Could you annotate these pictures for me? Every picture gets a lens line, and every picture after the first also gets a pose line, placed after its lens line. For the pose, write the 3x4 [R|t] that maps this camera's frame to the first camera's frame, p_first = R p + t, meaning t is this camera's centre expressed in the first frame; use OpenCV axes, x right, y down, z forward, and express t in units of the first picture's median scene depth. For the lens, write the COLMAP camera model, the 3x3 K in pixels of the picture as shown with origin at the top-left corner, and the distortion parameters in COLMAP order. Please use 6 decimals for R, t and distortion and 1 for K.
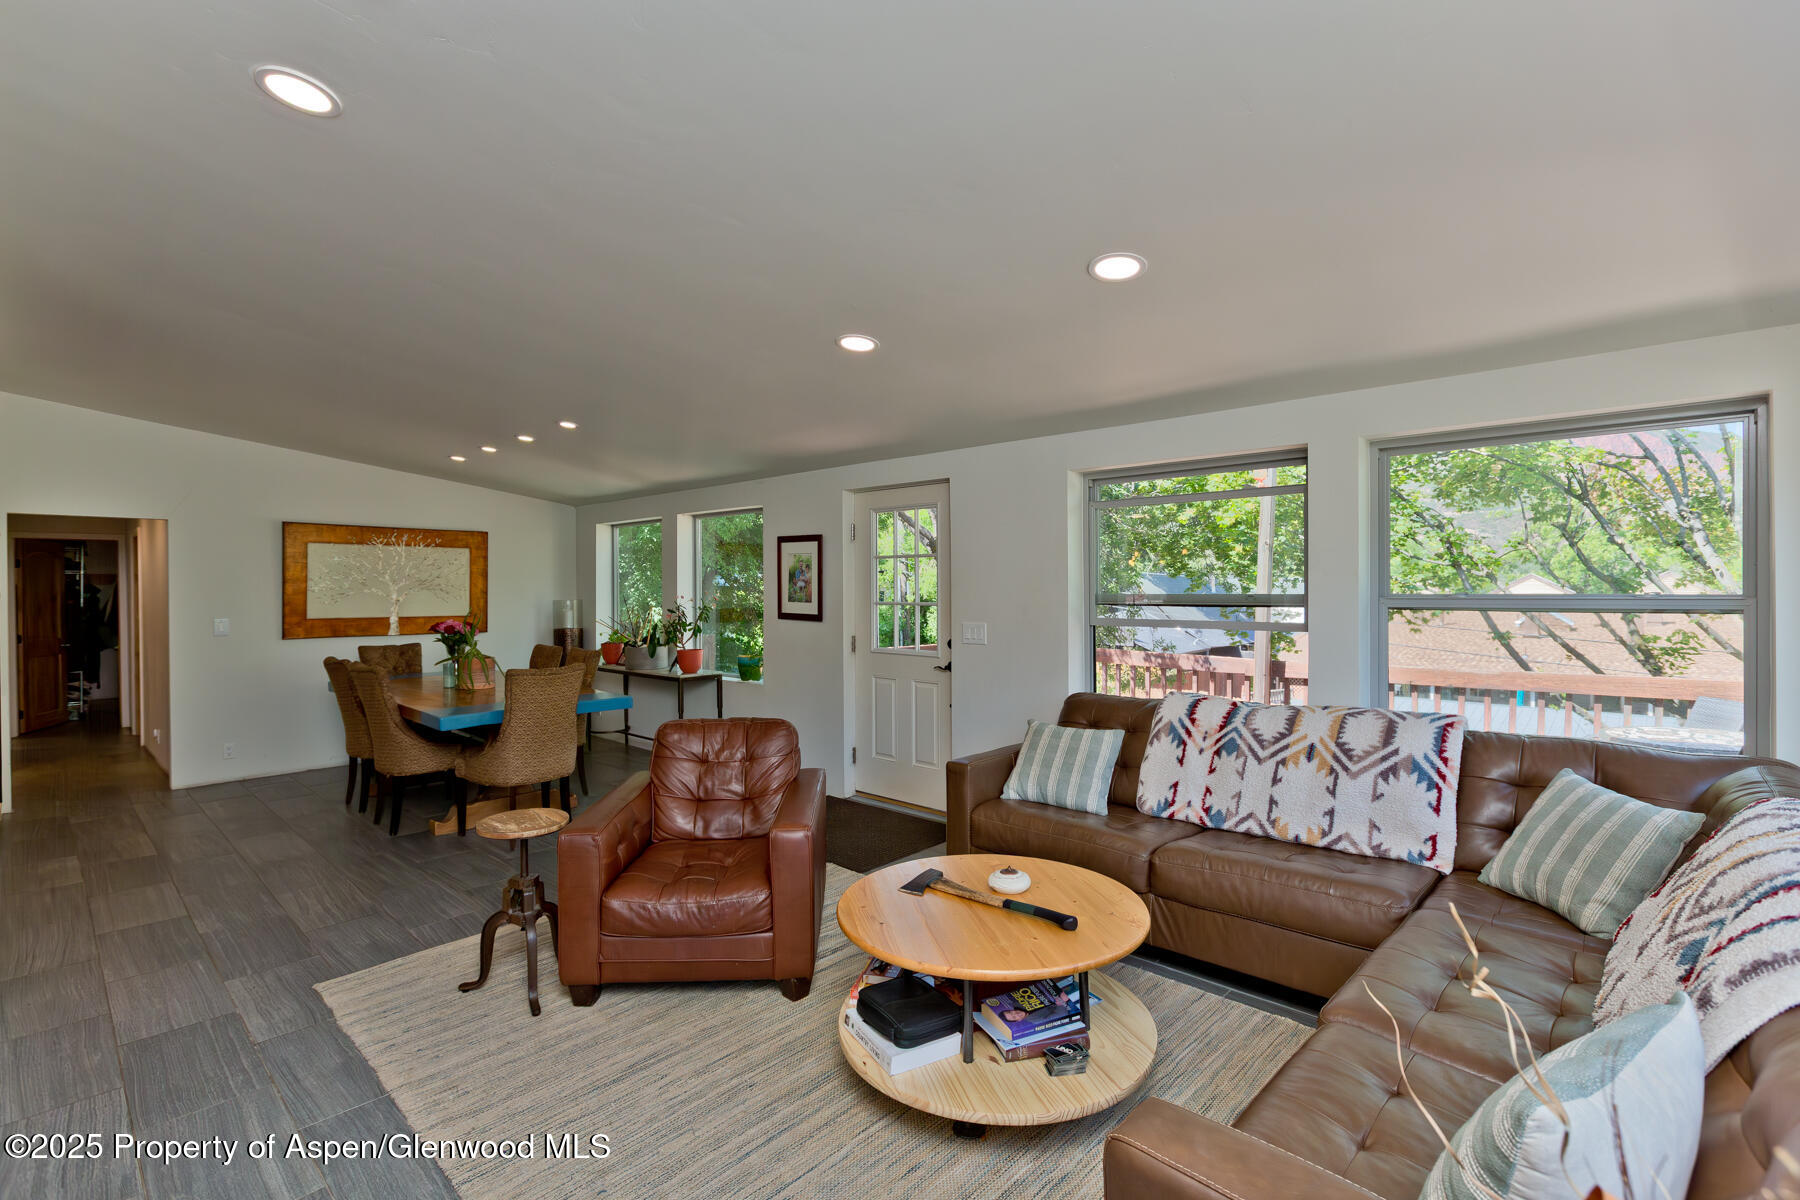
lens RADIAL K [[834.6, 0, 892.8], [0, 834.6, 587.5], [0, 0, 1]] dist [-0.003899, -0.000707]
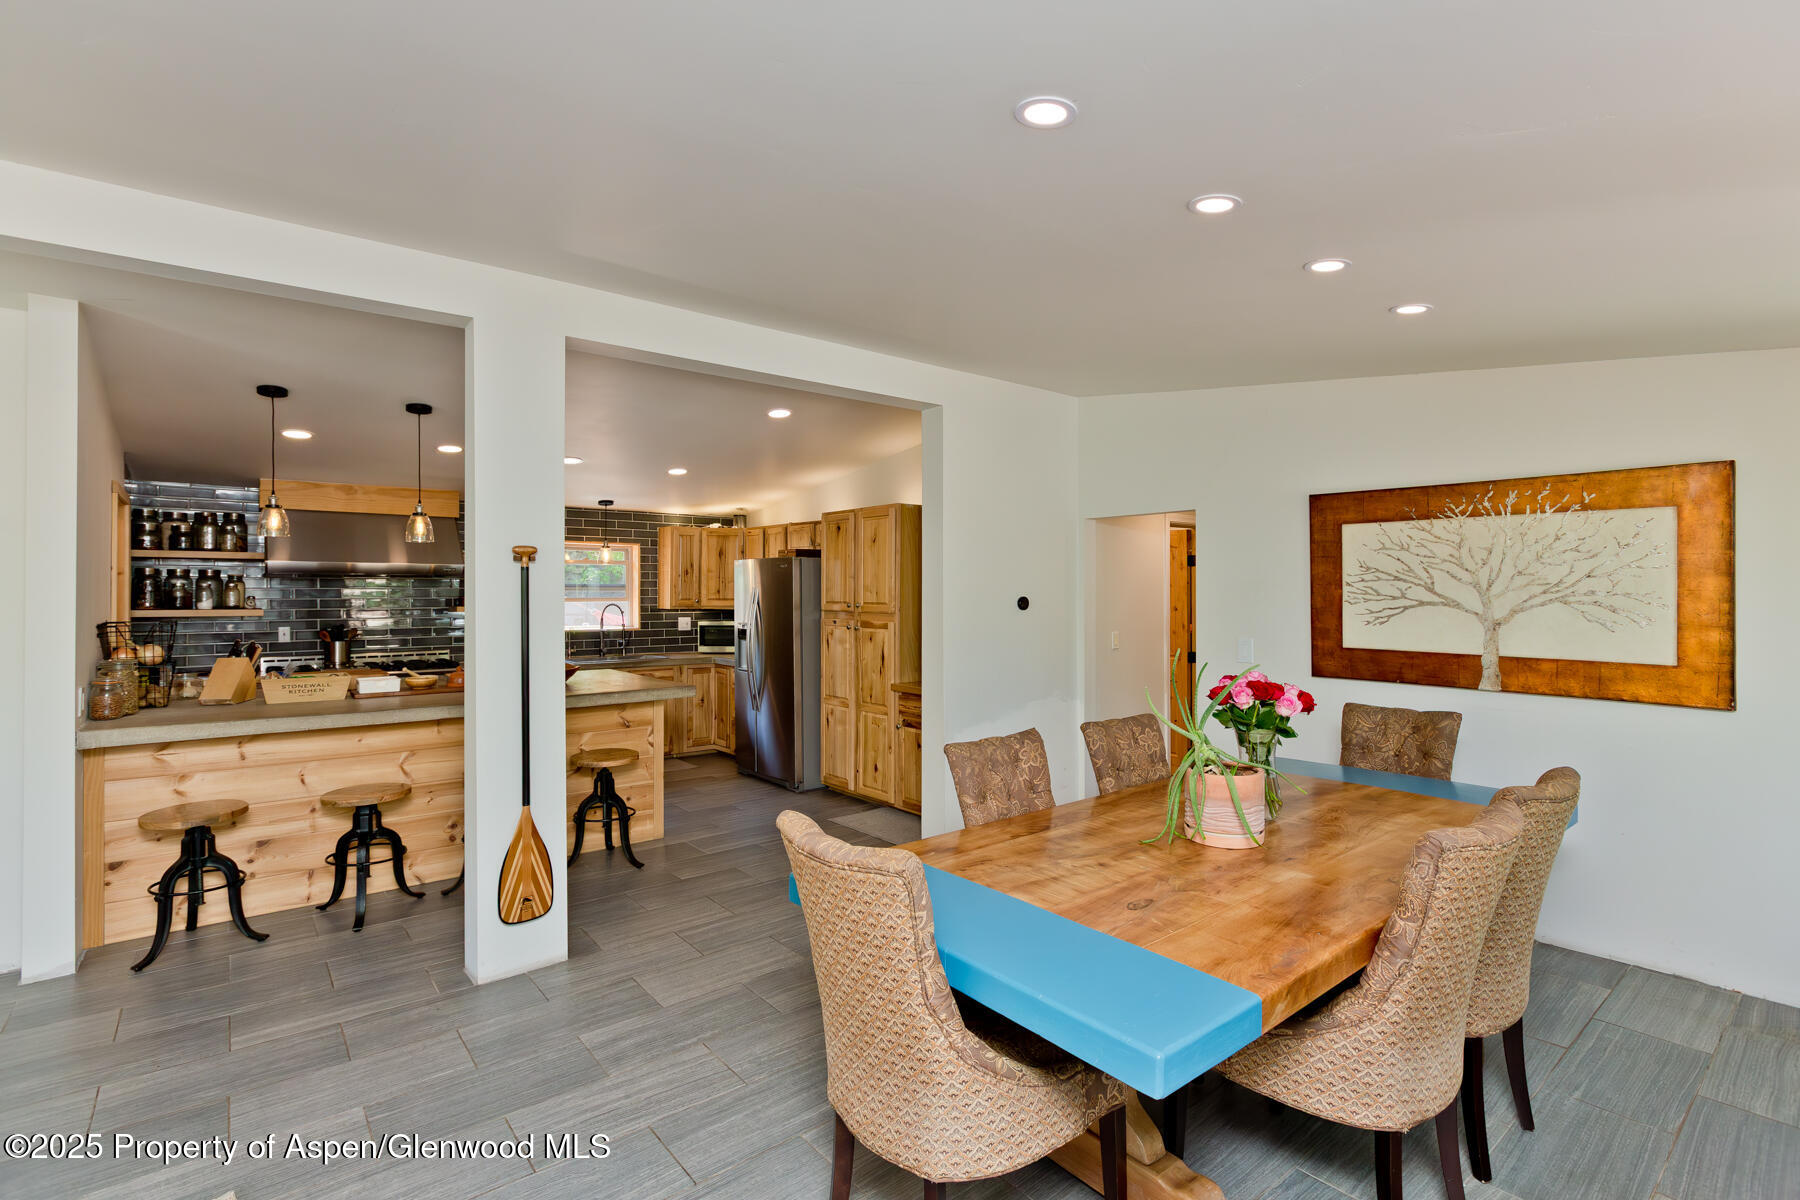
lens RADIAL K [[834.6, 0, 896.0], [0, 834.6, 592.9], [0, 0, 1]] dist [-0.003899, -0.000707]
pose [[-0.132154, 0.006106, -0.991210, -0.047824], [0.002138, 0.999980, 0.005875, -0.008029], [0.991227, -0.001342, -0.132165, 0.835507]]
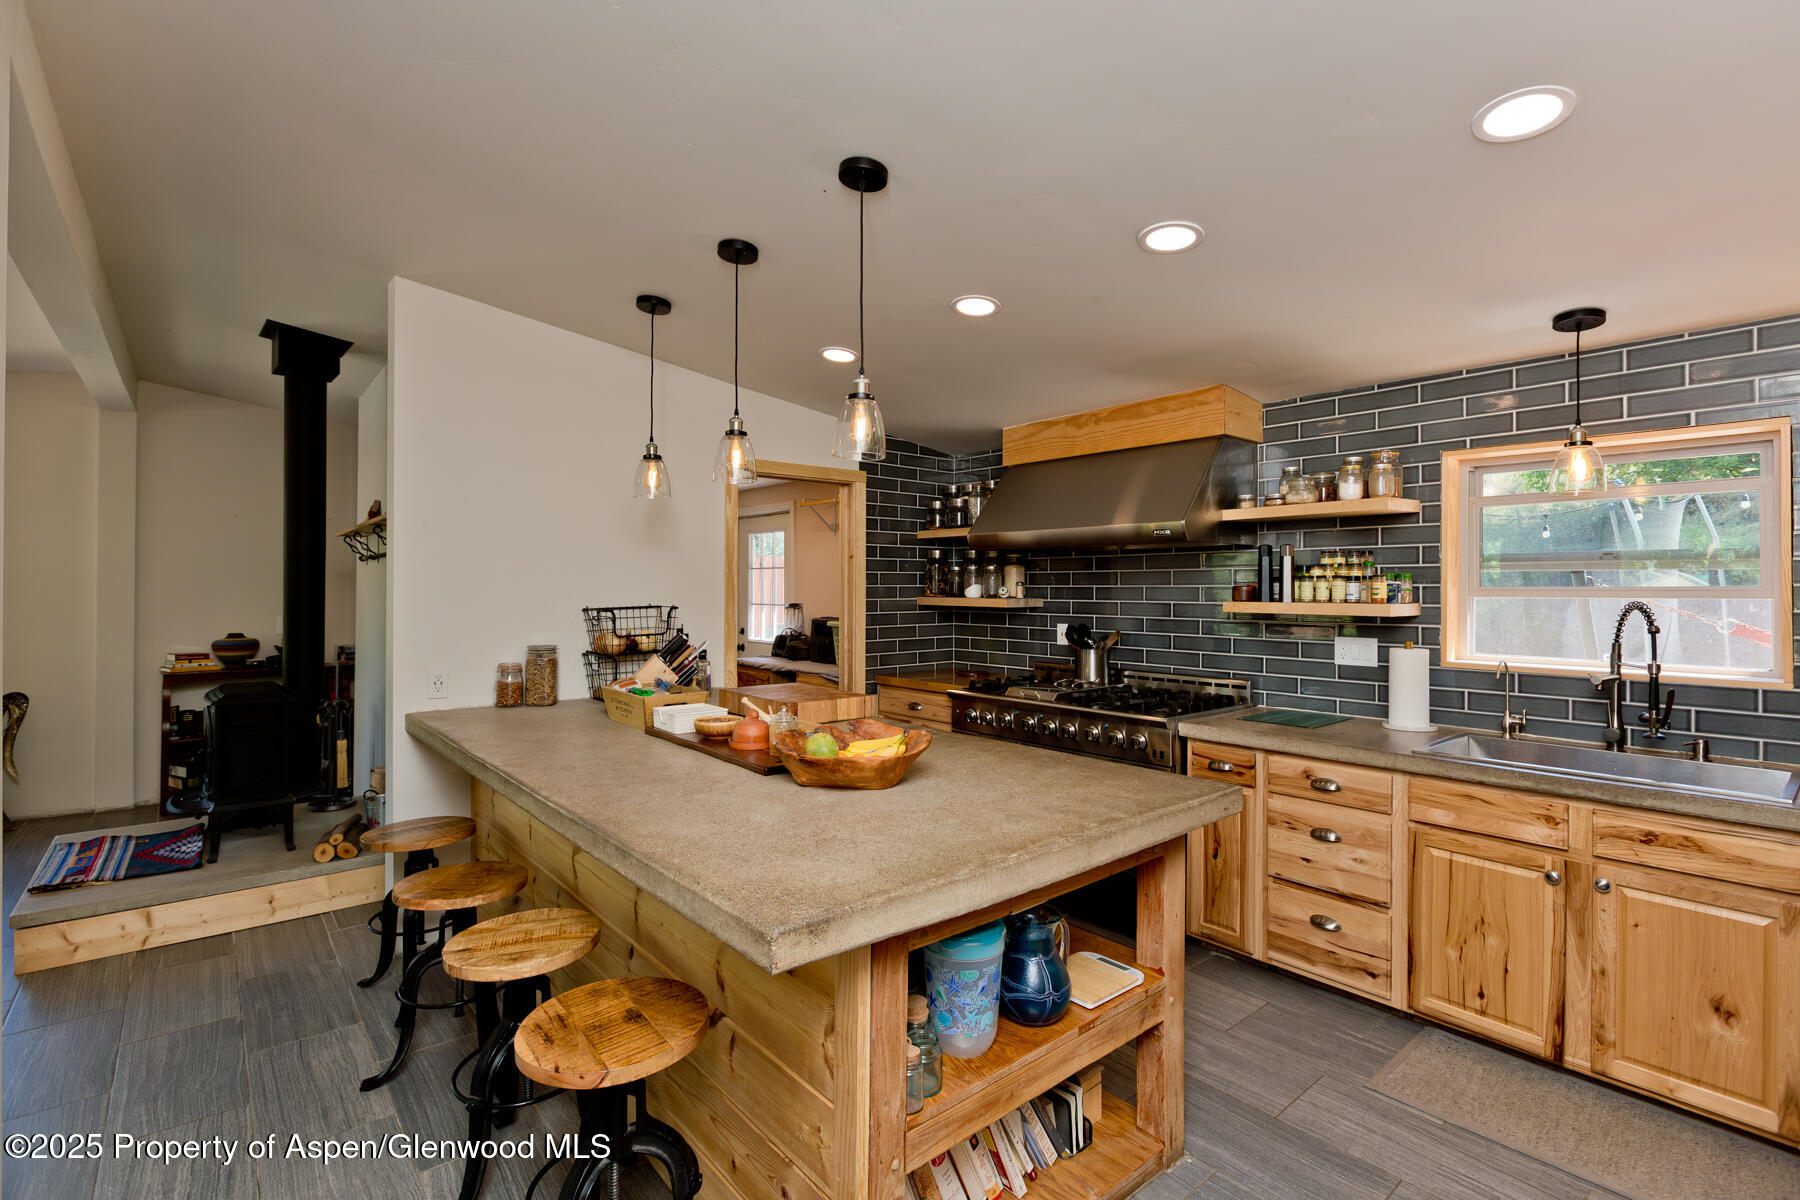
lens RADIAL K [[834.6, 0, 883.8], [0, 834.6, 584.3], [0, 0, 1]] dist [-0.003899, -0.000707]
pose [[-0.992827, 0.003386, 0.119509, -0.901316], [0.002851, 0.999985, -0.004647, 0.005462], [-0.119523, -0.004273, -0.992822, 0.725663]]
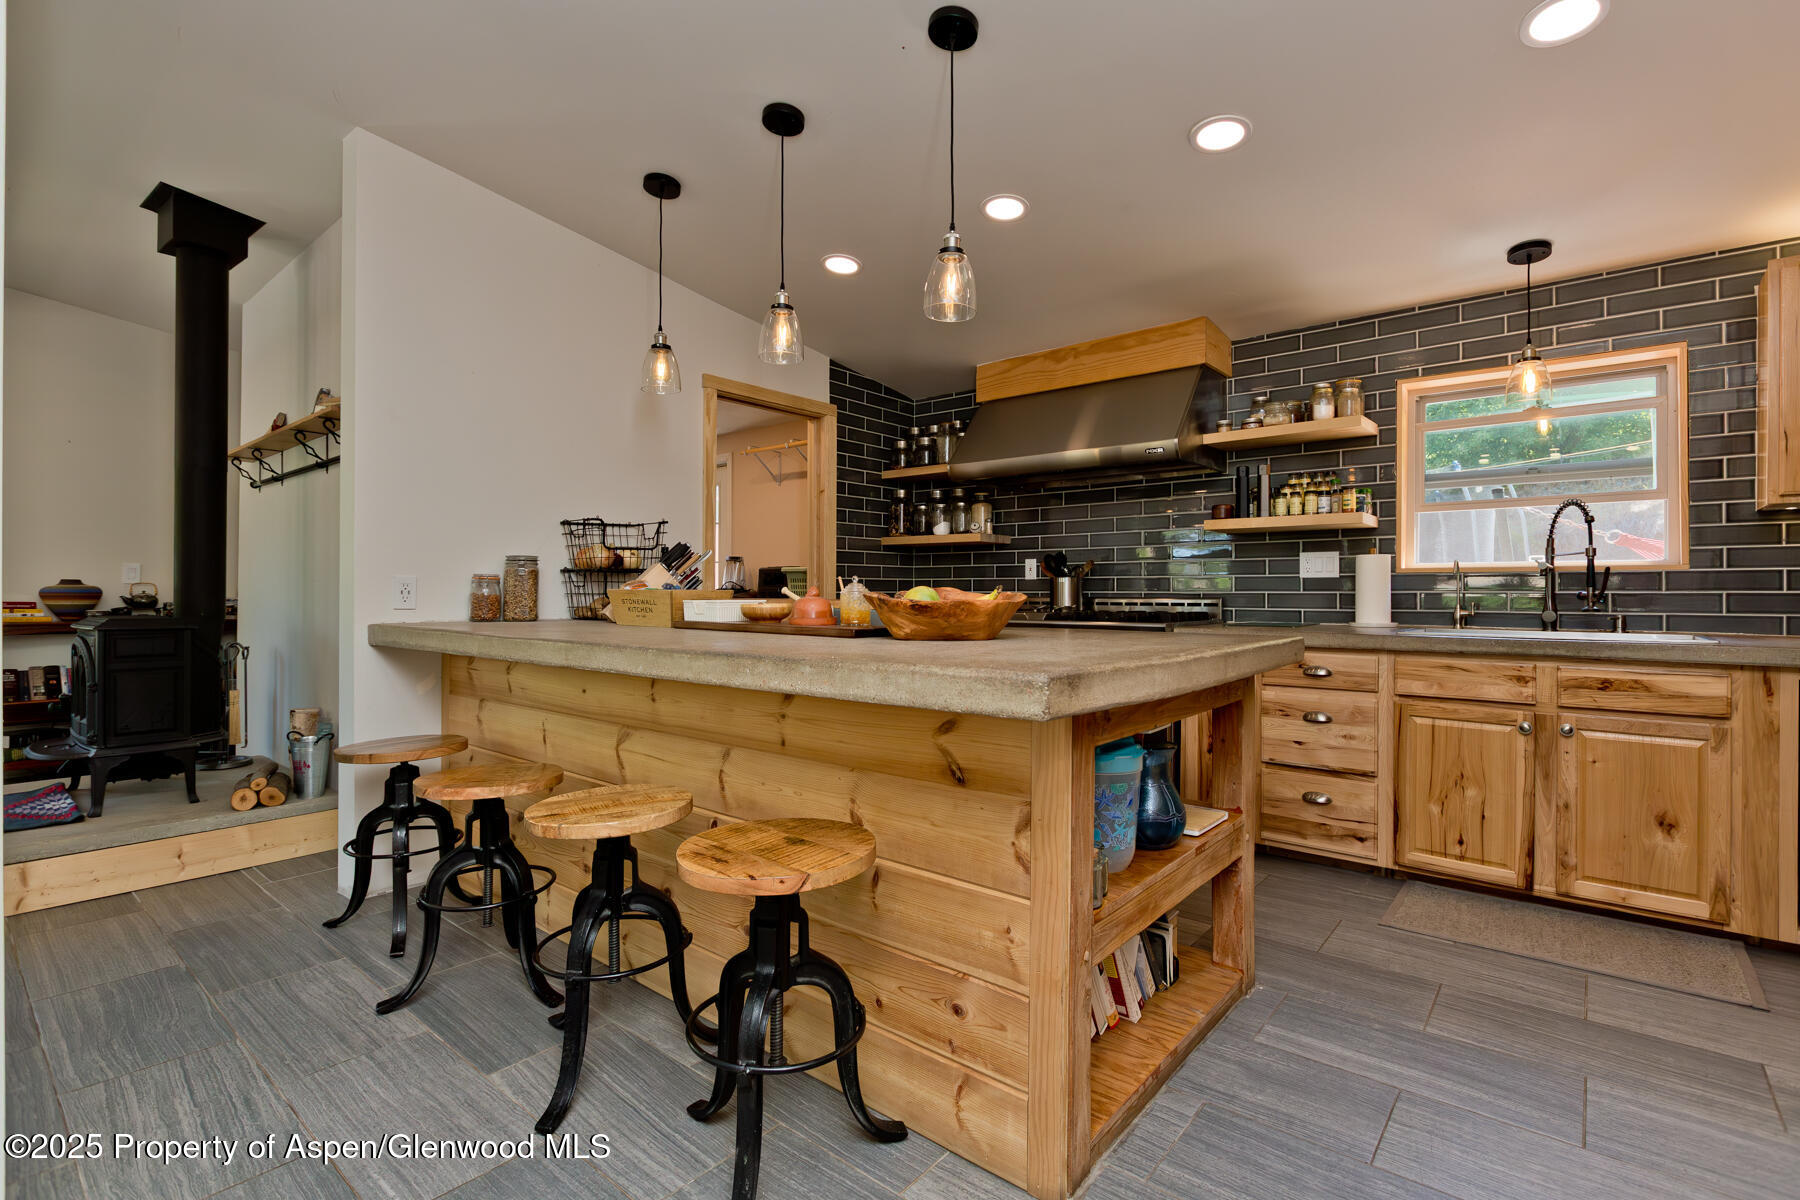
lens RADIAL K [[834.6, 0, 907.7], [0, 834.6, 589.2], [0, 0, 1]] dist [-0.003899, -0.000707]
pose [[-0.997672, 0.003238, -0.068121, -0.803001], [0.003475, 0.999988, -0.003361, 0.069337], [0.068109, -0.003590, -0.997671, 0.723237]]
